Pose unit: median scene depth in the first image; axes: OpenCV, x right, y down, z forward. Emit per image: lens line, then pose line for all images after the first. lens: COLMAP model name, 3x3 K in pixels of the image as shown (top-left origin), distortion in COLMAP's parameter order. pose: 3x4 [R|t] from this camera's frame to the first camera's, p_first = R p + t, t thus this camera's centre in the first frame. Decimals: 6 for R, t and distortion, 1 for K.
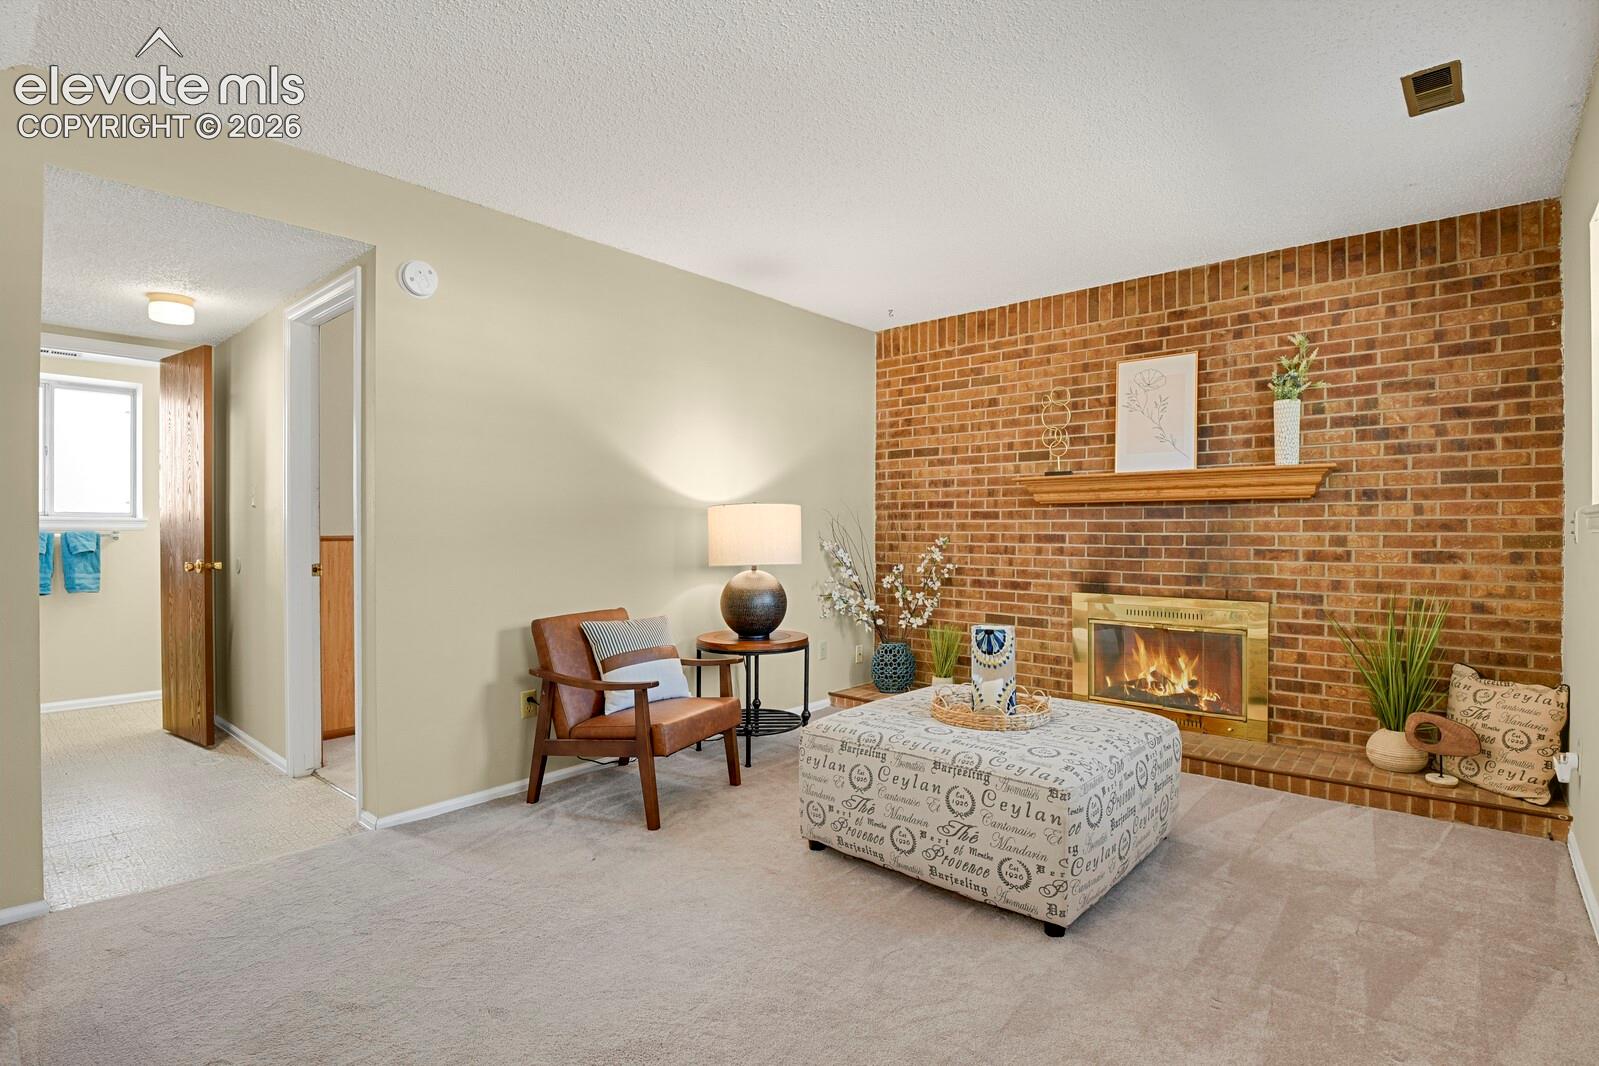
lens RADIAL K [[784.3, 0, 790.2], [0, 784.3, 532.5], [0, 0, 1]] dist [-0.024529, -0.003708]
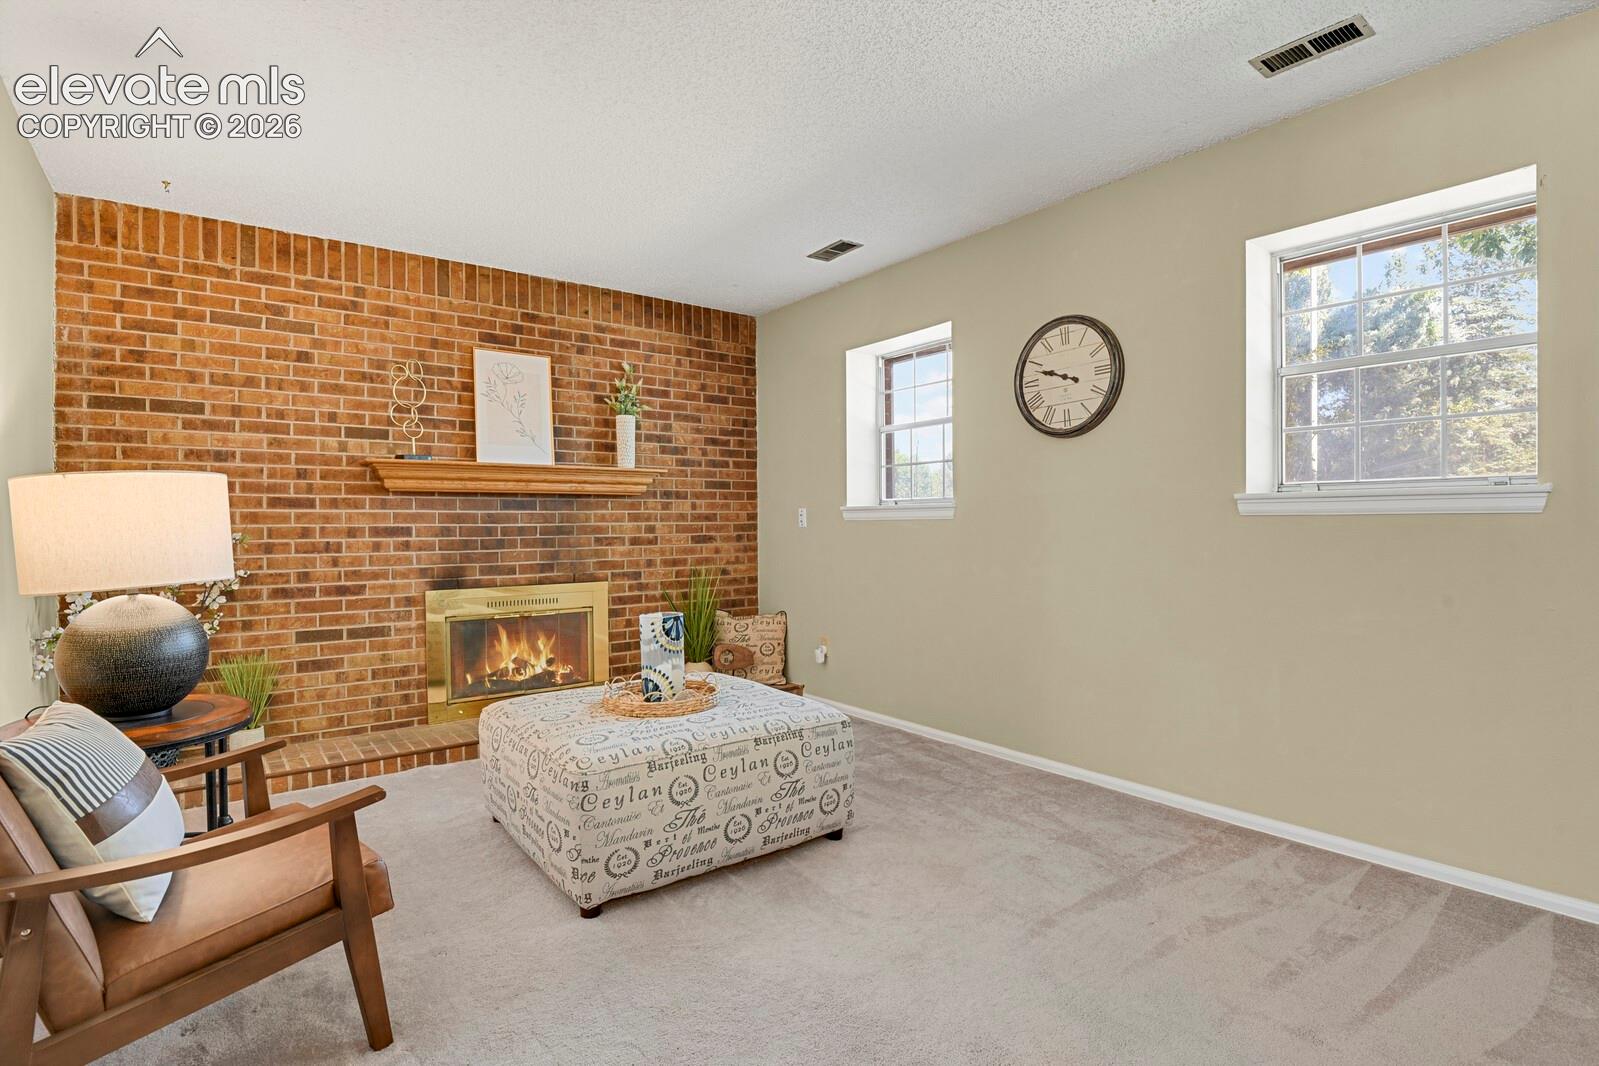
lens RADIAL K [[784.3, 0, 829.0], [0, 784.3, 540.6], [0, 0, 1]] dist [-0.024529, -0.003708]
pose [[0.170161, -0.024783, 0.985105, -0.535141], [0.008165, 0.999685, 0.023740, 0.001403], [-0.985382, 0.004003, 0.170310, 0.469018]]
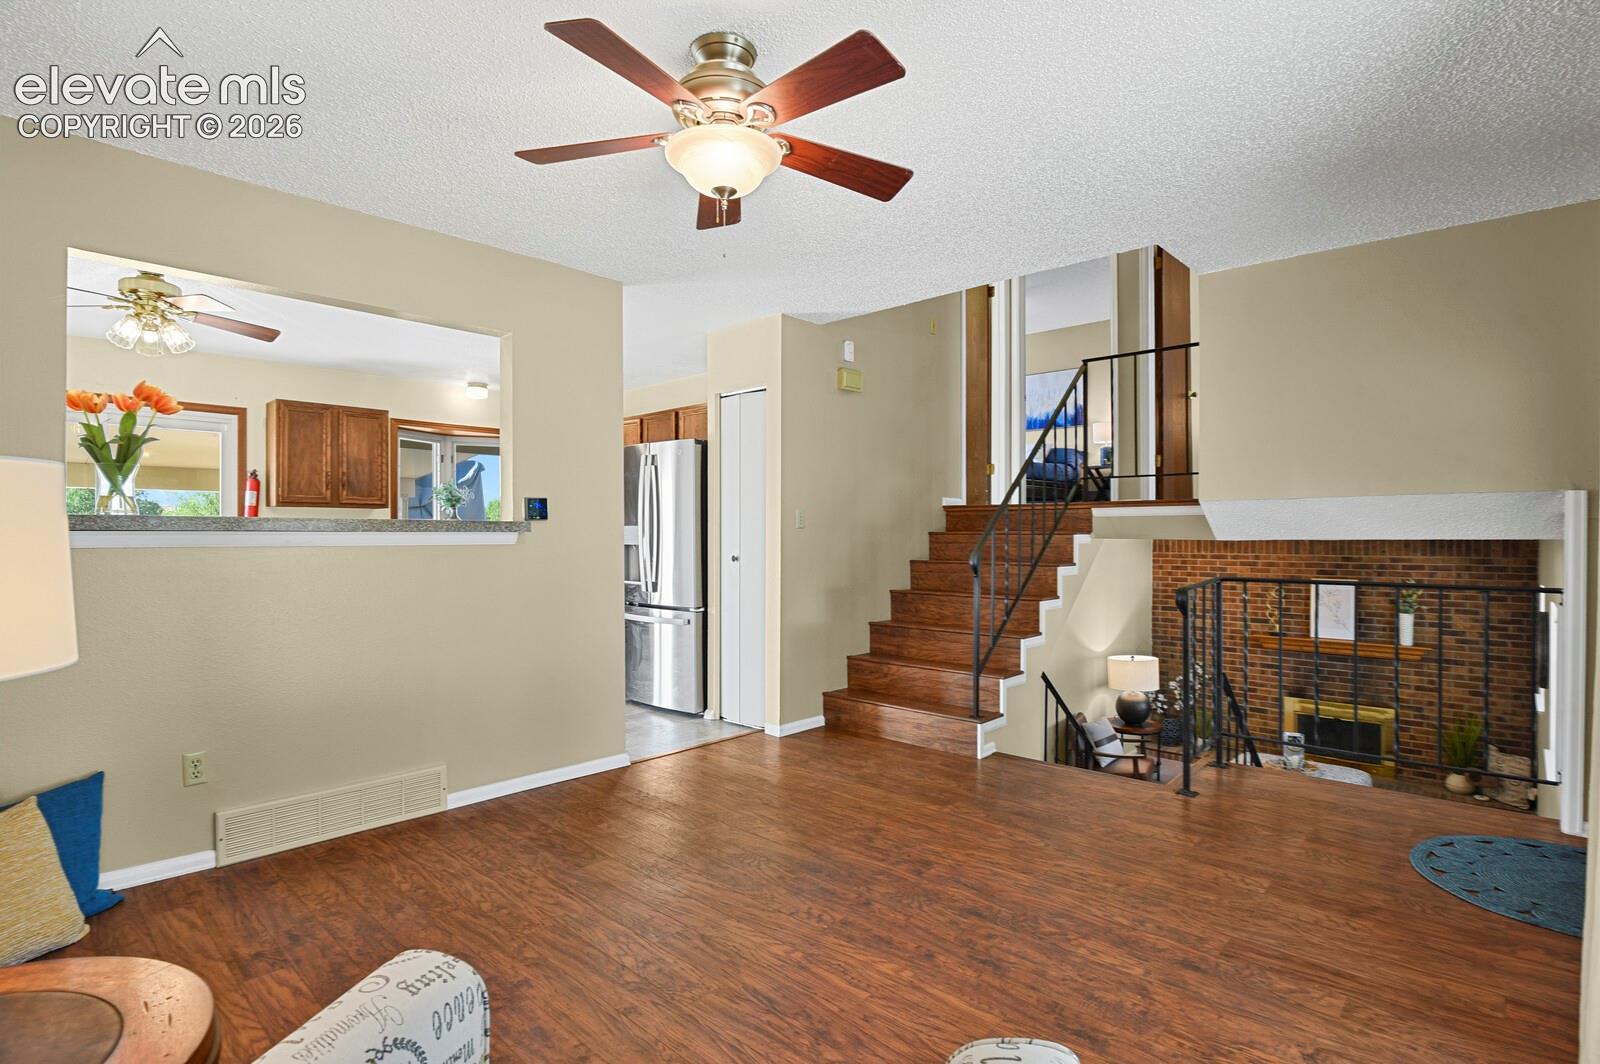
lens RADIAL K [[784.8, 0, 794.6], [0, 784.8, 531.8], [0, 0, 1]] dist [-0.024529, -0.003708]
pose [[0.999486, -0.000952, -0.032051, -0.917153], [0.000786, 0.999986, -0.005214, -0.376550], [0.032056, 0.005186, 0.999473, -1.100501]]
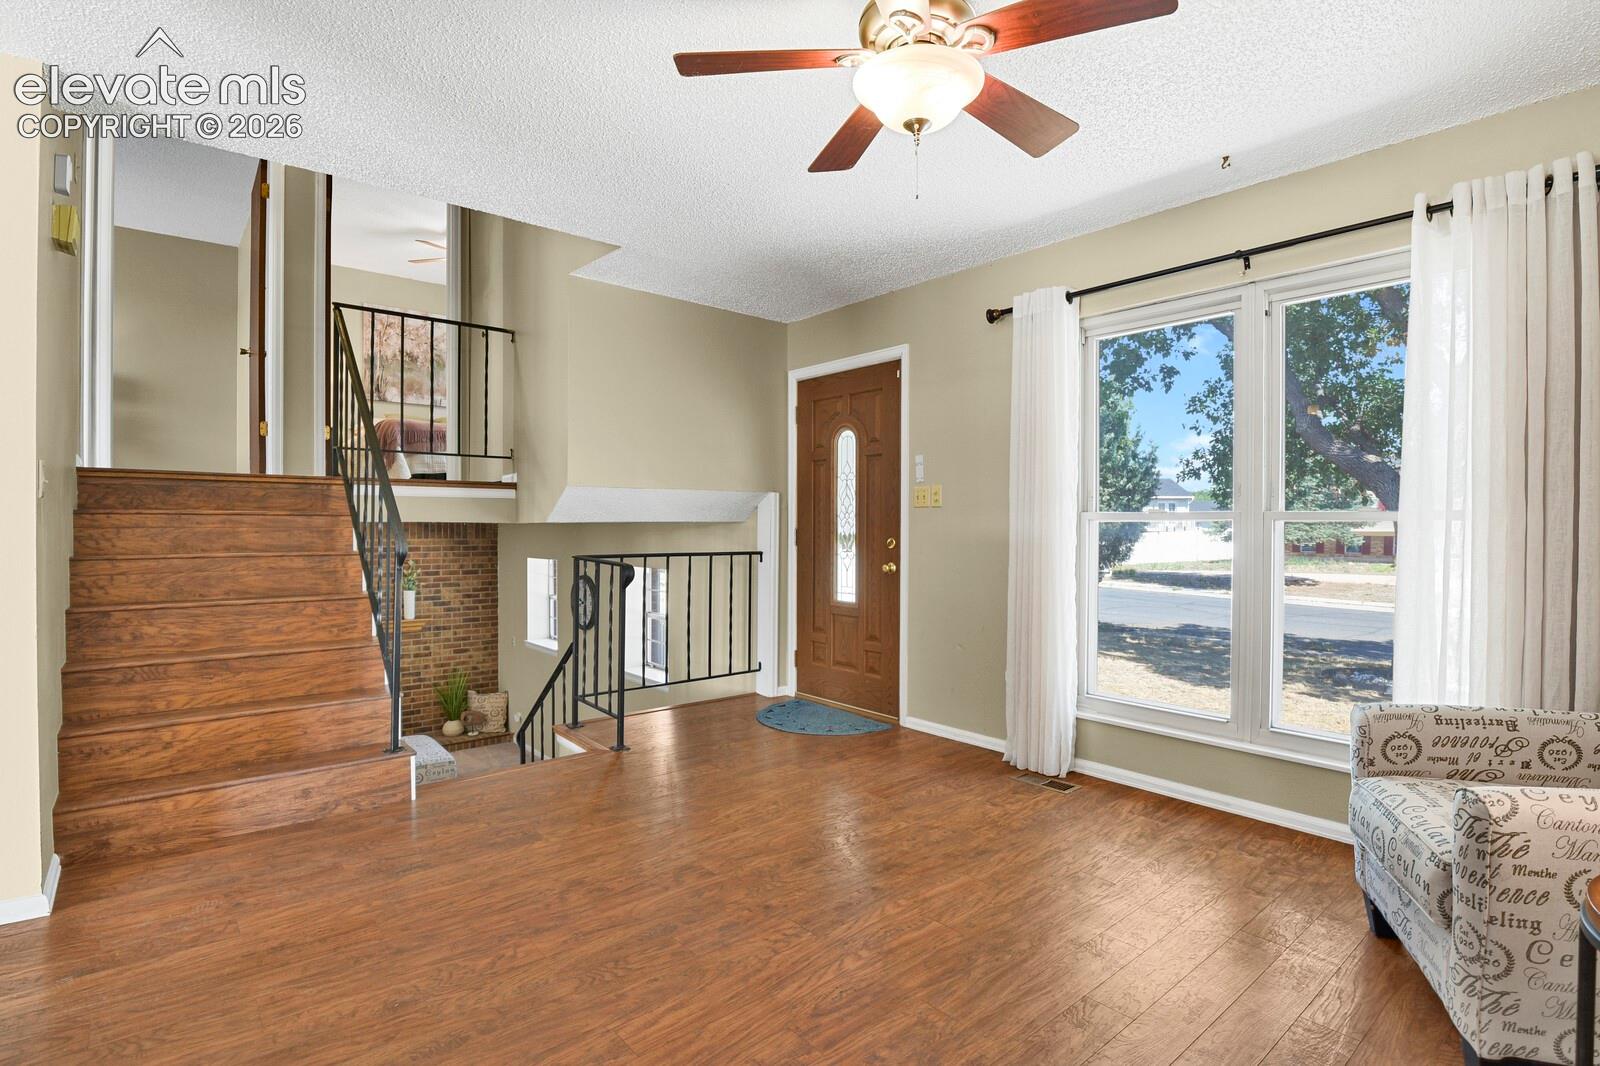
lens RADIAL K [[784.8, 0, 841.2], [0, 784.8, 534.7], [0, 0, 1]] dist [-0.024529, -0.003708]
pose [[0.117479, -0.013439, 0.992984, -1.500888], [-0.000796, 0.999907, 0.013627, -0.367500], [-0.993075, -0.002392, 0.117457, -0.545718]]
